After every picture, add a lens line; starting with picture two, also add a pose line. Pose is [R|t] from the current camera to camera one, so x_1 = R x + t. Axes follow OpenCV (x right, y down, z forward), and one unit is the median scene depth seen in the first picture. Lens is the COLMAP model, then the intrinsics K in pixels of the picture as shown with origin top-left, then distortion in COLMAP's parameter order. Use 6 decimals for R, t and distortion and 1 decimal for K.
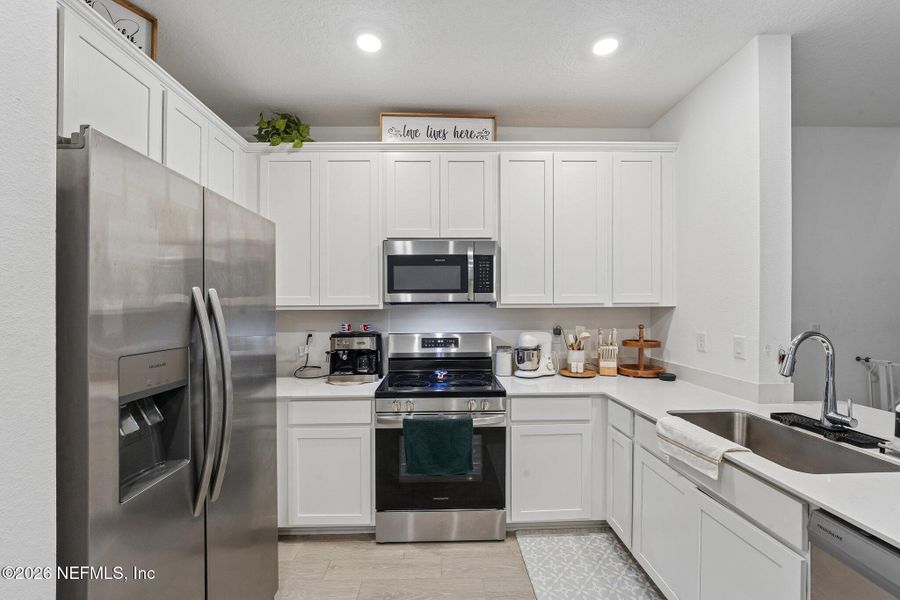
lens RADIAL K [[369.6, 0, 448.0], [0, 369.6, 312.9], [0, 0, 1]] dist [-0.022471, 0.000204]
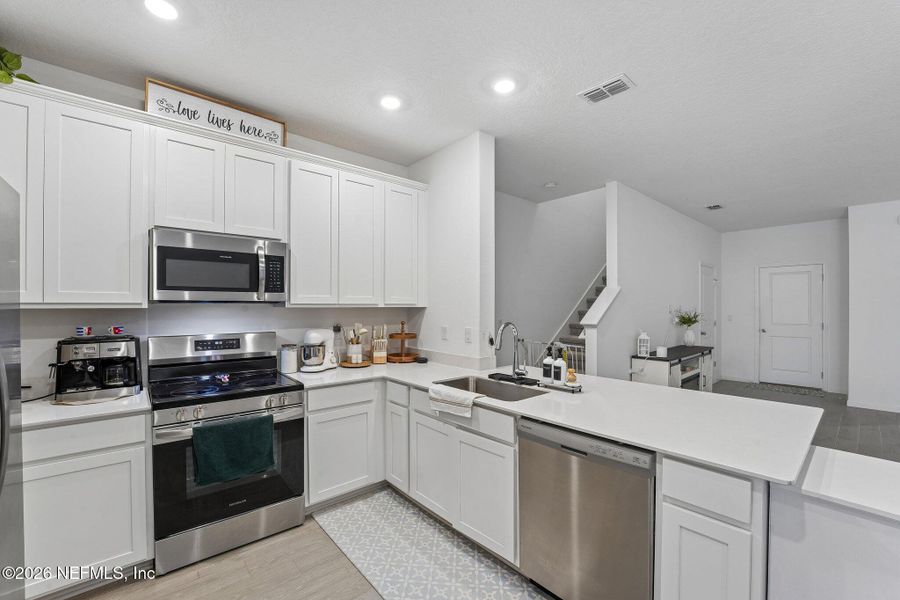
lens RADIAL K [[368.3, 0, 448.0], [0, 368.3, 308.8], [0, 0, 1]] dist [-0.022027, -0.000019]
pose [[0.772035, 0.003695, 0.635569, -0.177001], [0.003185, 0.999948, -0.009683, 0.002234], [-0.635572, 0.009500, 0.771983, -0.087618]]
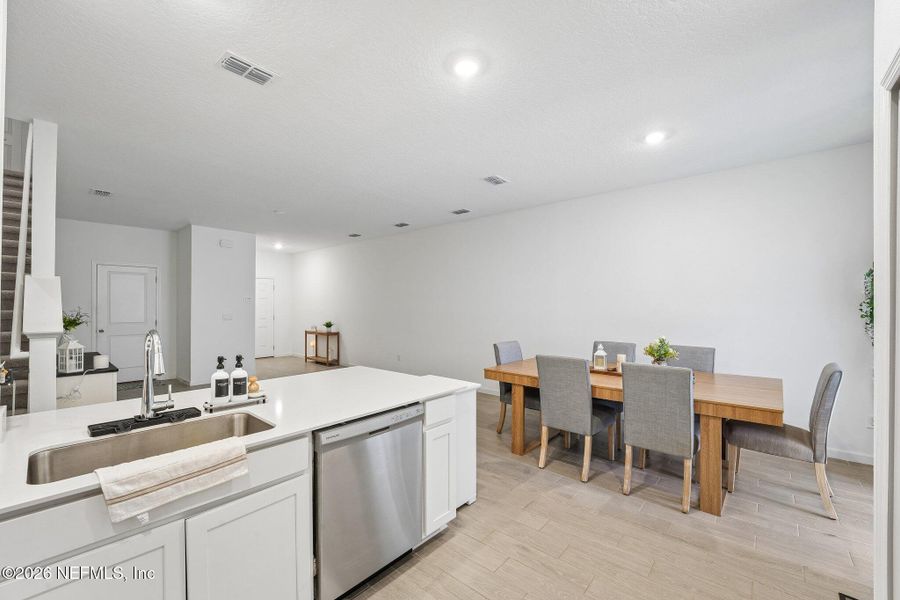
lens RADIAL K [[371.6, 0, 450.0], [0, 371.6, 300.0], [0, 0, 1]] dist [-0.025460, -0.000036]
pose [[-0.739066, 0.019108, 0.673362, -0.201124], [0.017869, 0.999802, -0.008758, -0.005903], [-0.673396, 0.005560, -0.739261, 0.700772]]
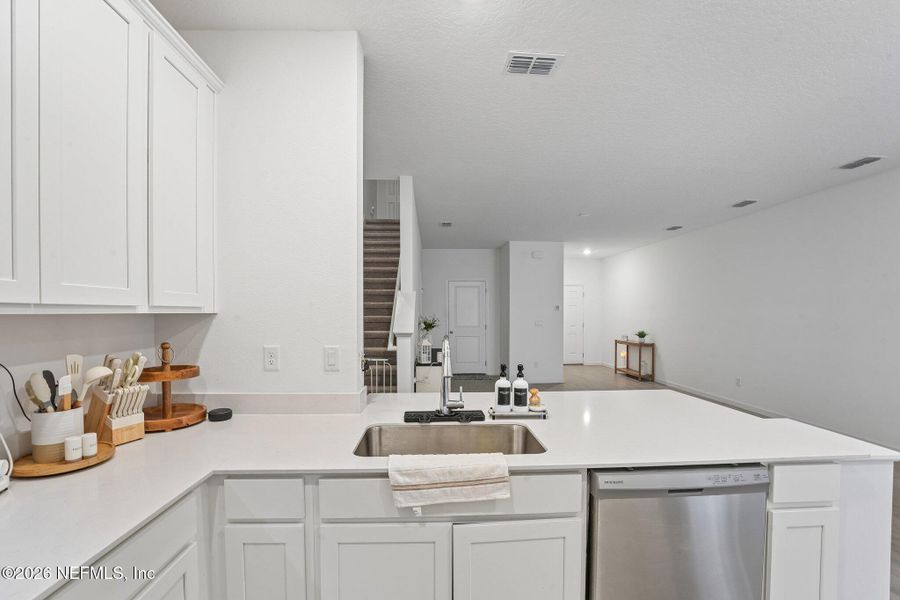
lens RADIAL K [[377.1, 0, 441.7], [0, 377.1, 320.1], [0, 0, 1]] dist [-0.025333, 0.000055]
pose [[-0.011722, -0.010866, 0.999872, -0.110803], [0.015857, 0.999813, 0.011051, -0.005353], [-0.999806, 0.015985, -0.011547, 0.598270]]
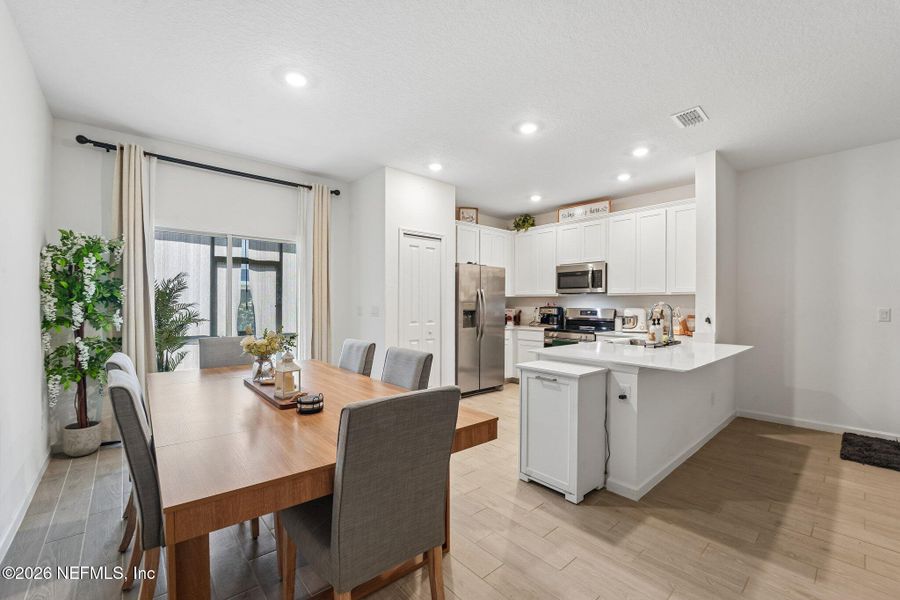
lens RADIAL K [[373.6, 0, 456.7], [0, 373.6, 302.2], [0, 0, 1]] dist [-0.007516, -0.000261]
pose [[0.658676, 0.008388, -0.752380, 1.164937], [-0.018403, 0.999818, -0.004963, 0.051738], [0.752202, 0.017115, 0.658711, -0.992958]]
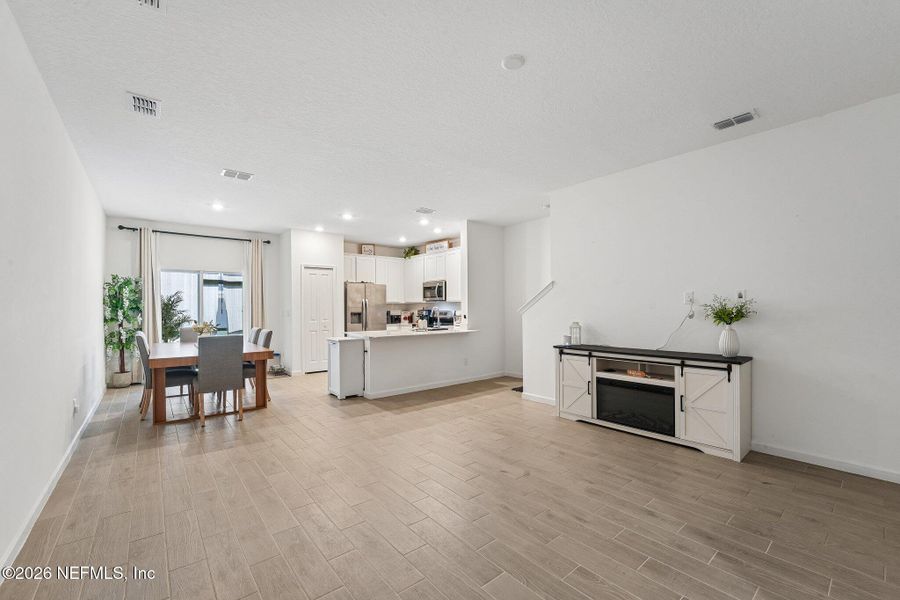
lens RADIAL K [[368.4, 0, 451.4], [0, 368.4, 304.7], [0, 0, 1]] dist [0.000575, -0.000047]
pose [[0.623320, -0.001533, -0.781966, 2.673800], [-0.008365, 0.999928, -0.008629, 0.035833], [0.781922, 0.011920, 0.623262, -0.934998]]
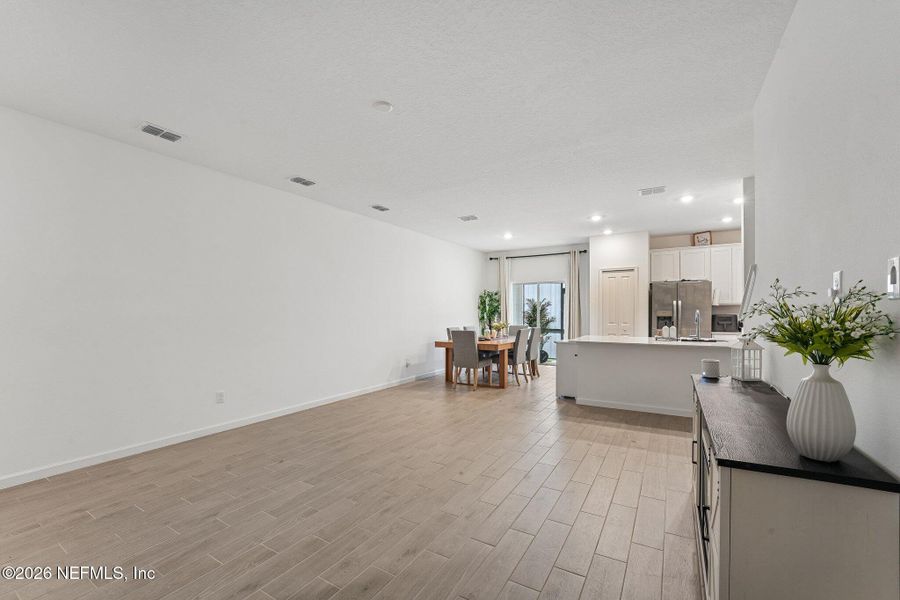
lens RADIAL K [[369.6, 0, 448.0], [0, 369.6, 312.9], [0, 0, 1]] dist [-0.022471, 0.000204]
pose [[-0.539374, 0.010197, -0.842005, 2.874240], [-0.003576, 0.999890, 0.014400, 0.021722], [0.842059, 0.010778, -0.539278, 0.520691]]
